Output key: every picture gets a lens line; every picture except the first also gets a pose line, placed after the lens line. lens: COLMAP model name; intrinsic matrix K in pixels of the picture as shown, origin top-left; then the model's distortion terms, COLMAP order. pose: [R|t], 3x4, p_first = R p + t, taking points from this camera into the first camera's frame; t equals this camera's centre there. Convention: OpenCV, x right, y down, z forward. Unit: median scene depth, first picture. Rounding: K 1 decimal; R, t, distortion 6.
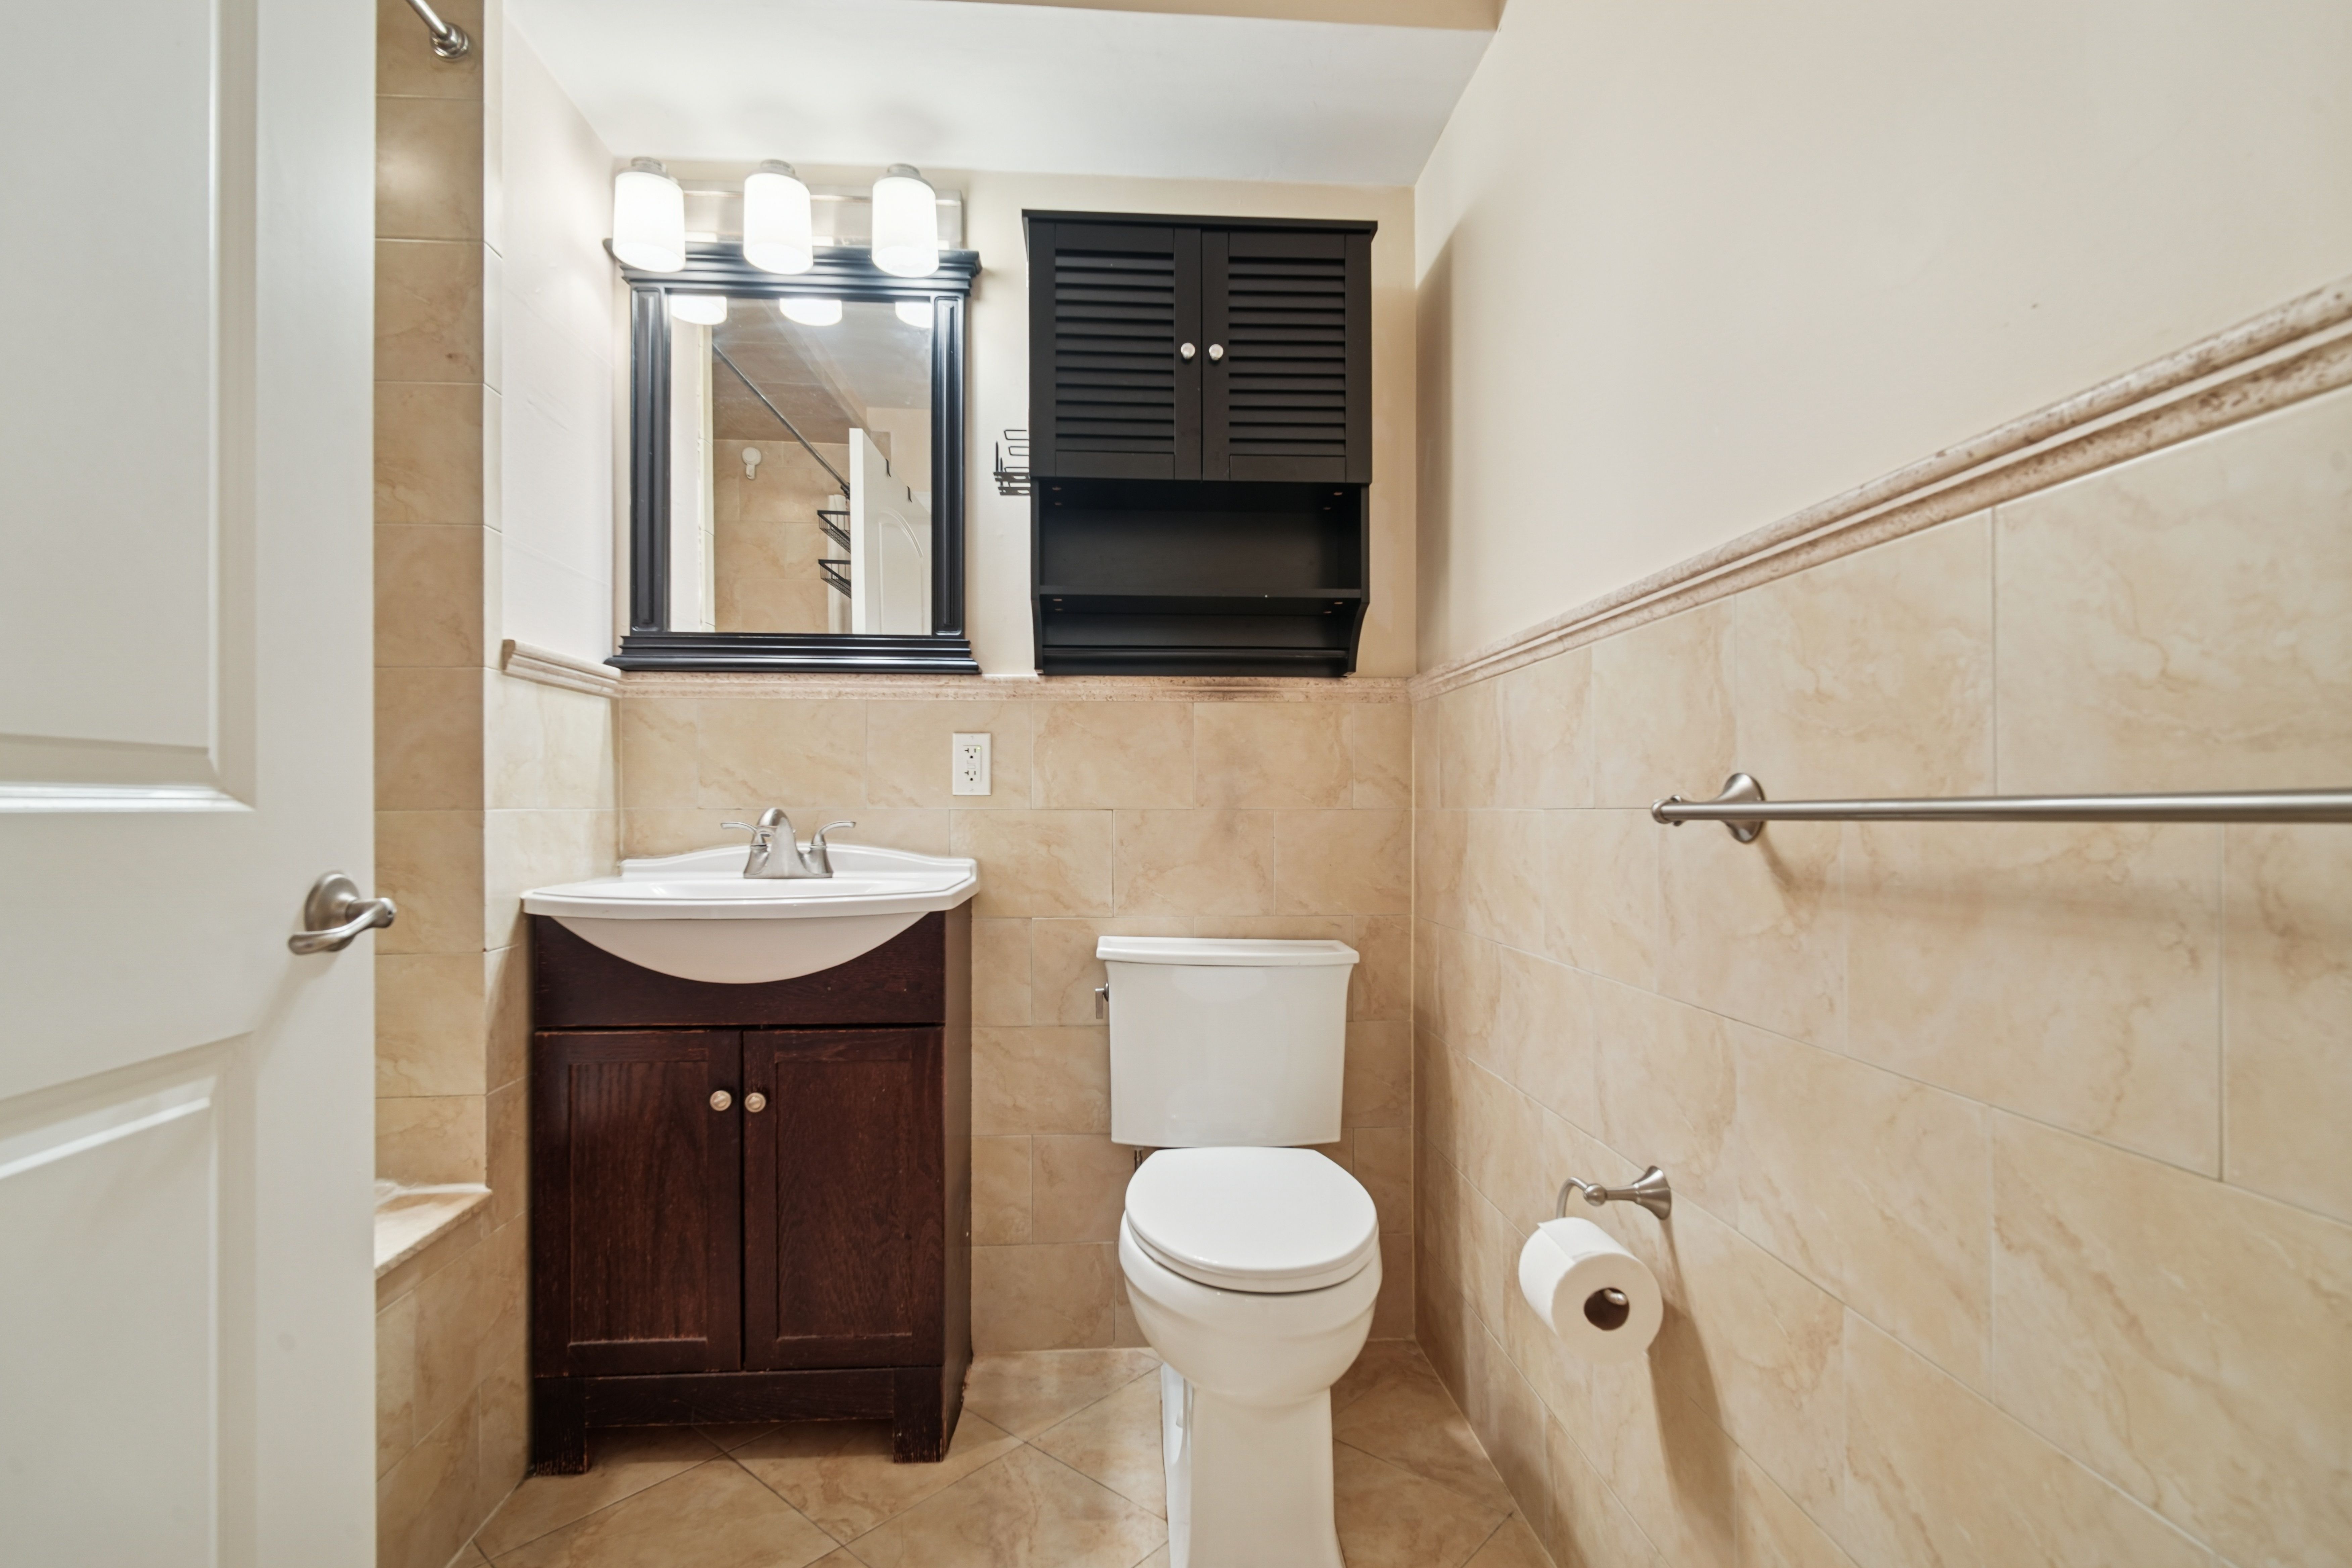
lens RADIAL K [[1099.3, 0, 1181.6], [0, 1099.3, 754.5], [0, 0, 1]] dist [0.003553, -0.006677]
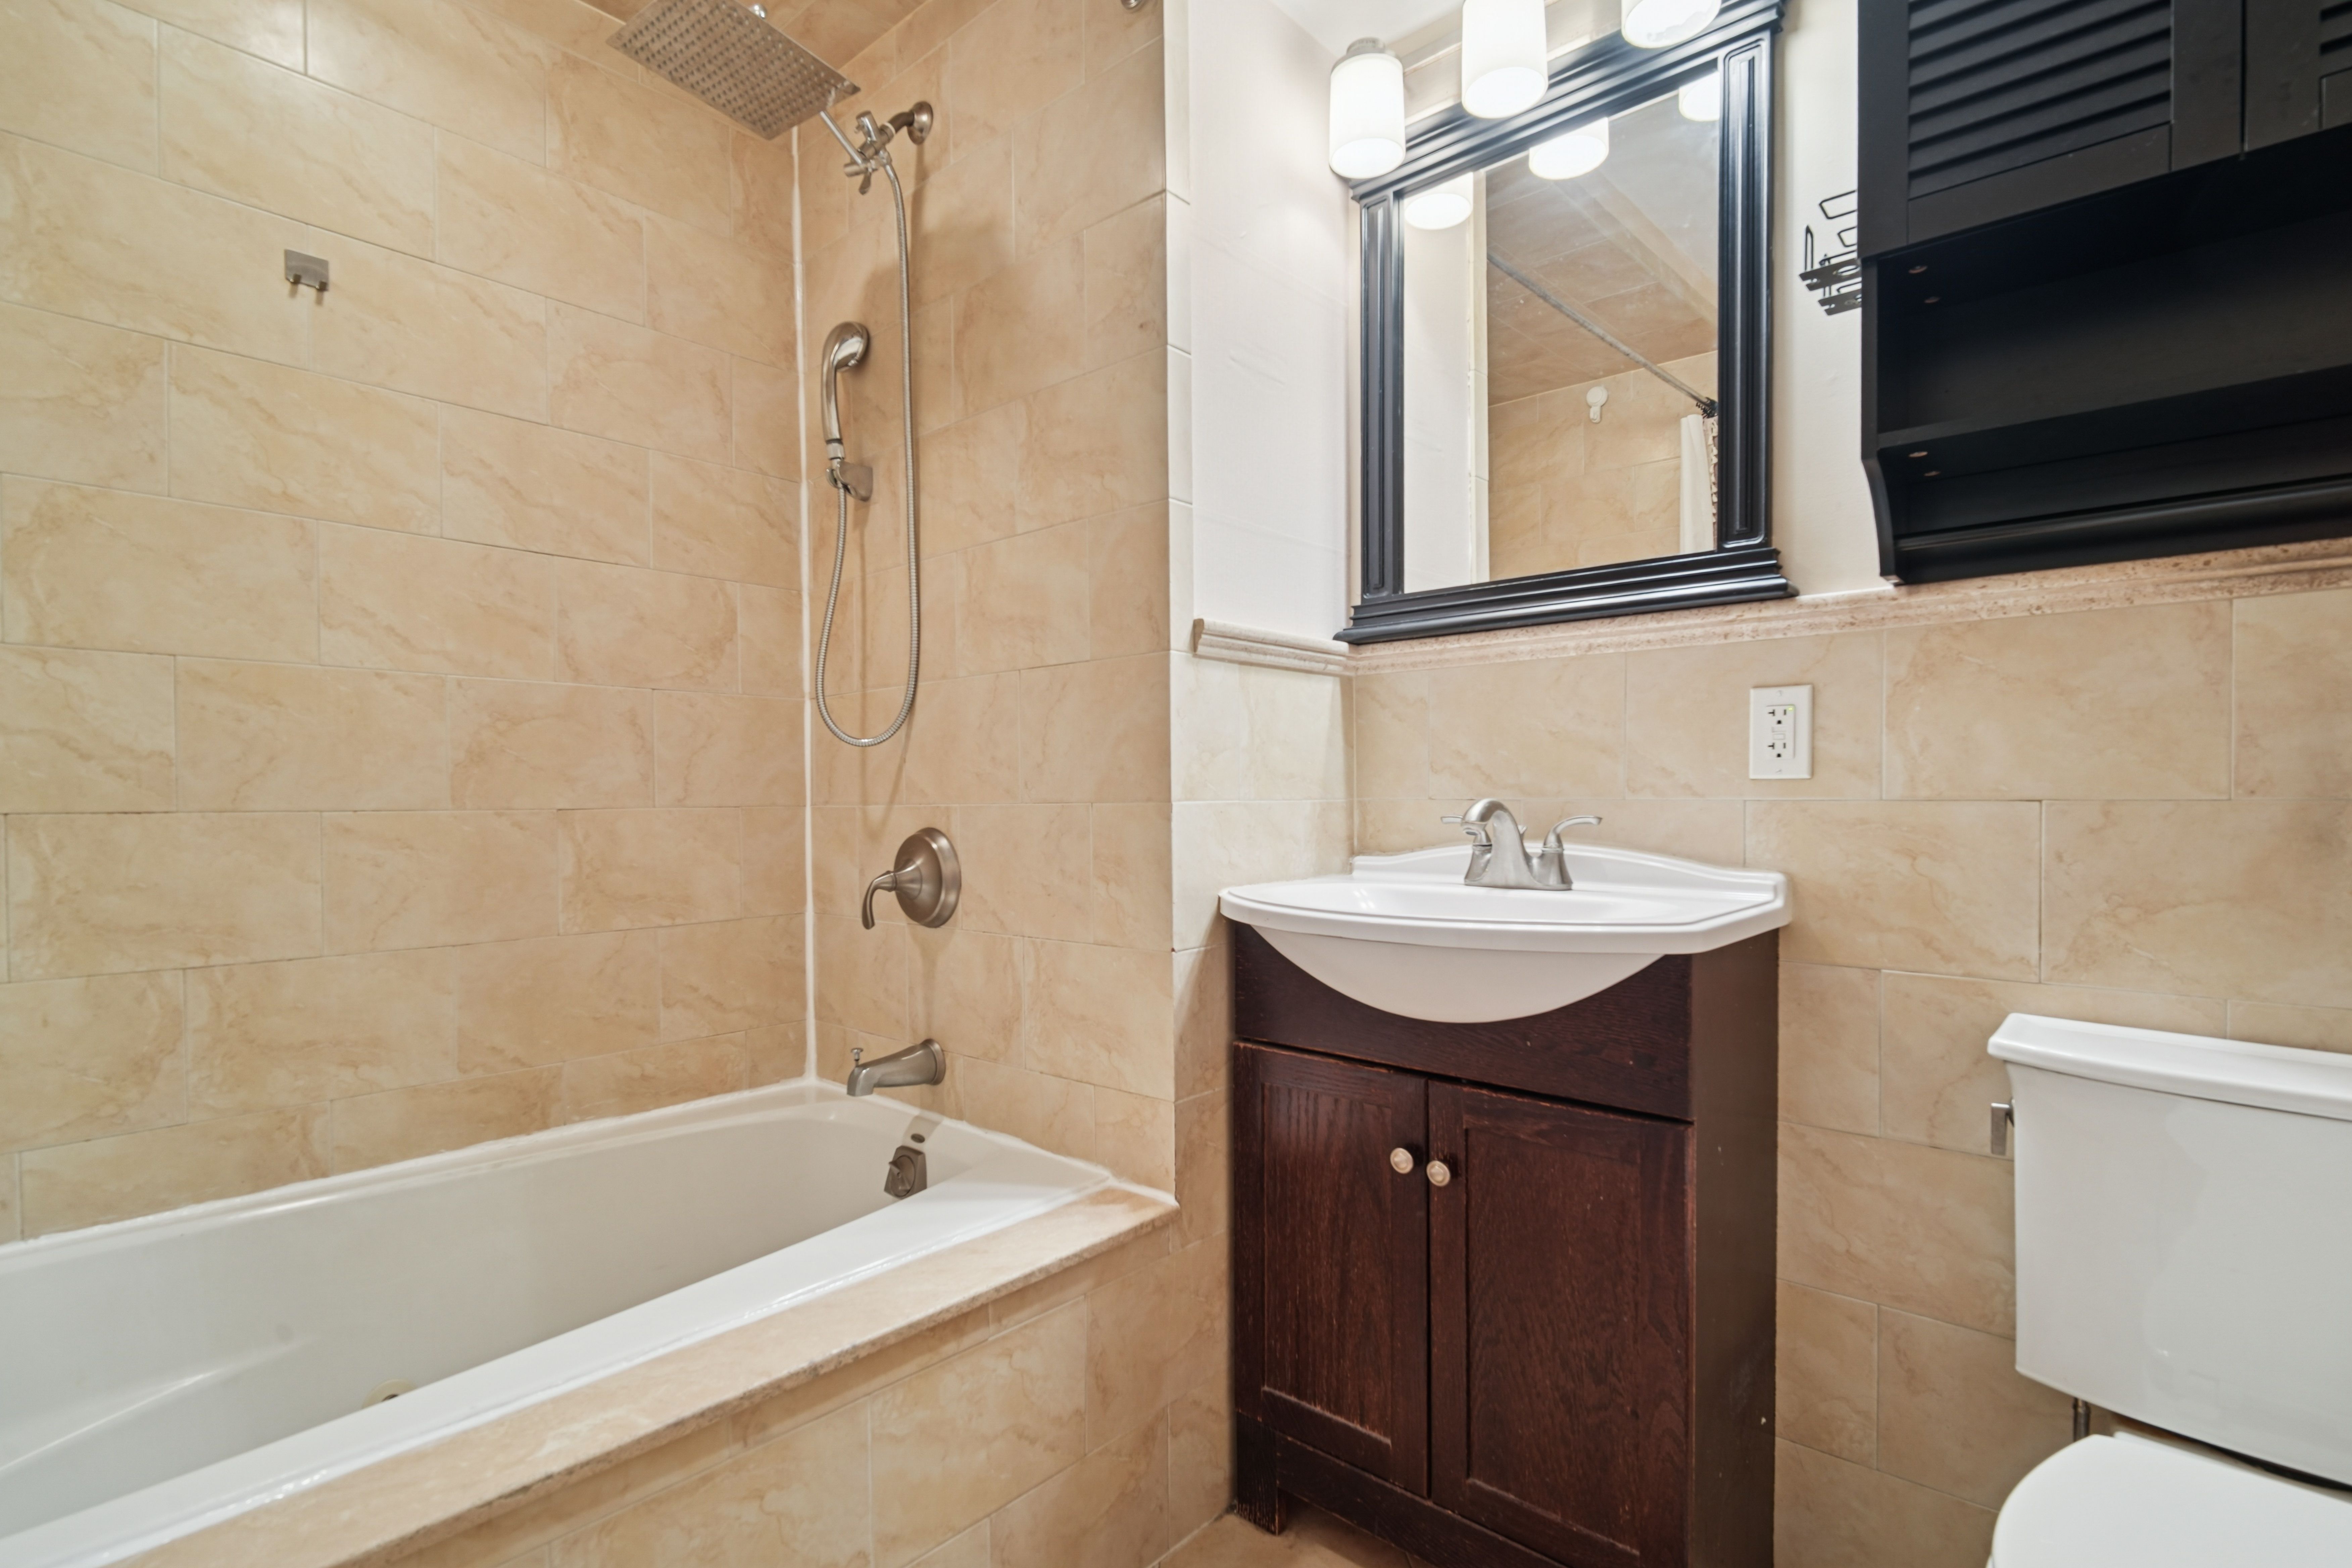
lens RADIAL K [[1115.9, 0, 1178.5], [0, 1115.9, 809.7], [0, 0, 1]] dist [0.003781, -0.006849]
pose [[0.699245, 0.006245, -0.714855, 0.043683], [0.038980, 0.998141, 0.046848, 0.010049], [0.713819, -0.060624, 0.697701, 0.275175]]
